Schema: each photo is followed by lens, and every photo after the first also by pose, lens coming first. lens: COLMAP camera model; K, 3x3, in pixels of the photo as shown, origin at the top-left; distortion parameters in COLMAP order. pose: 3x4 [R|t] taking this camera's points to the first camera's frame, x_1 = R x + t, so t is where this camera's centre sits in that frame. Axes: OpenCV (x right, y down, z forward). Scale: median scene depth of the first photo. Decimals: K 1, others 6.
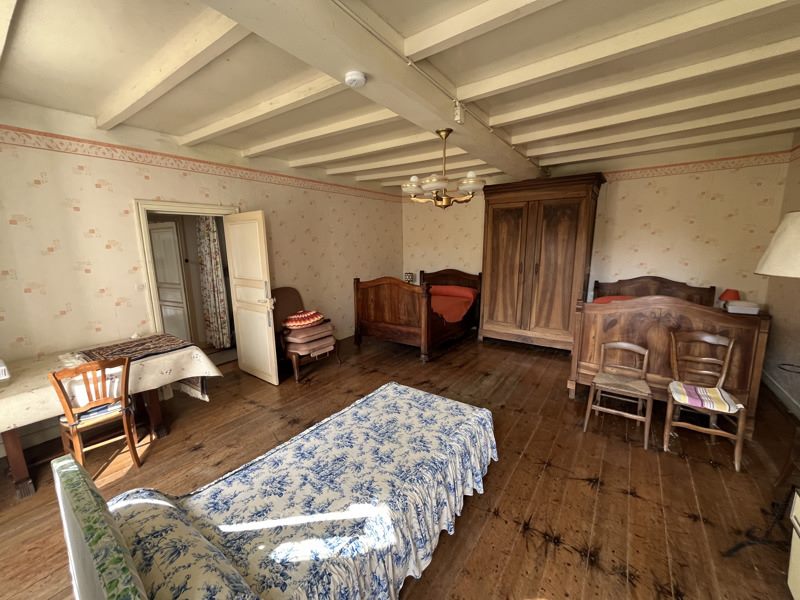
lens RADIAL K [[321.8, 0, 399.0], [0, 321.8, 298.9], [0, 0, 1]] dist [0.001010, 0.000136]
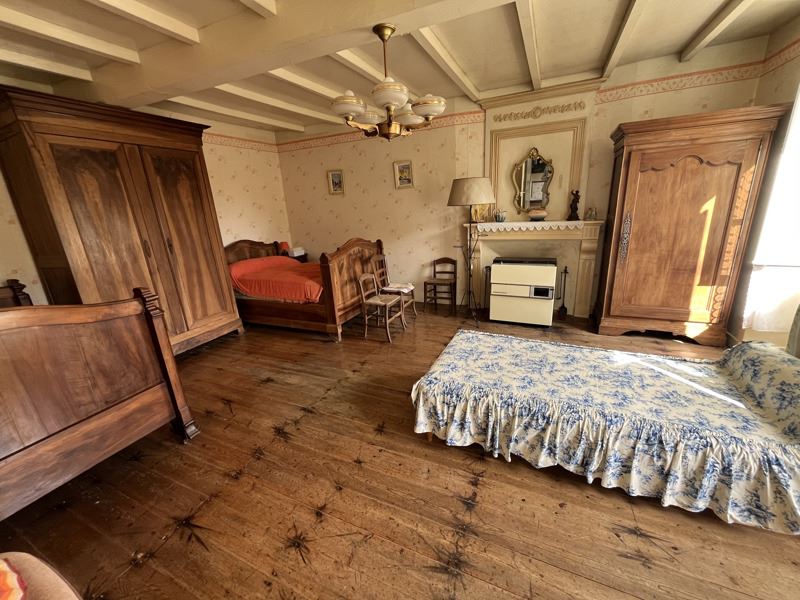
lens RADIAL K [[321.8, 0, 398.9], [0, 321.8, 298.3], [0, 0, 1]] dist [0.001010, 0.000136]
pose [[-0.184438, -0.251761, 0.950052, -0.690753], [0.227486, 0.929452, 0.290464, -0.142563], [-0.956155, 0.269696, -0.114154, 1.151125]]
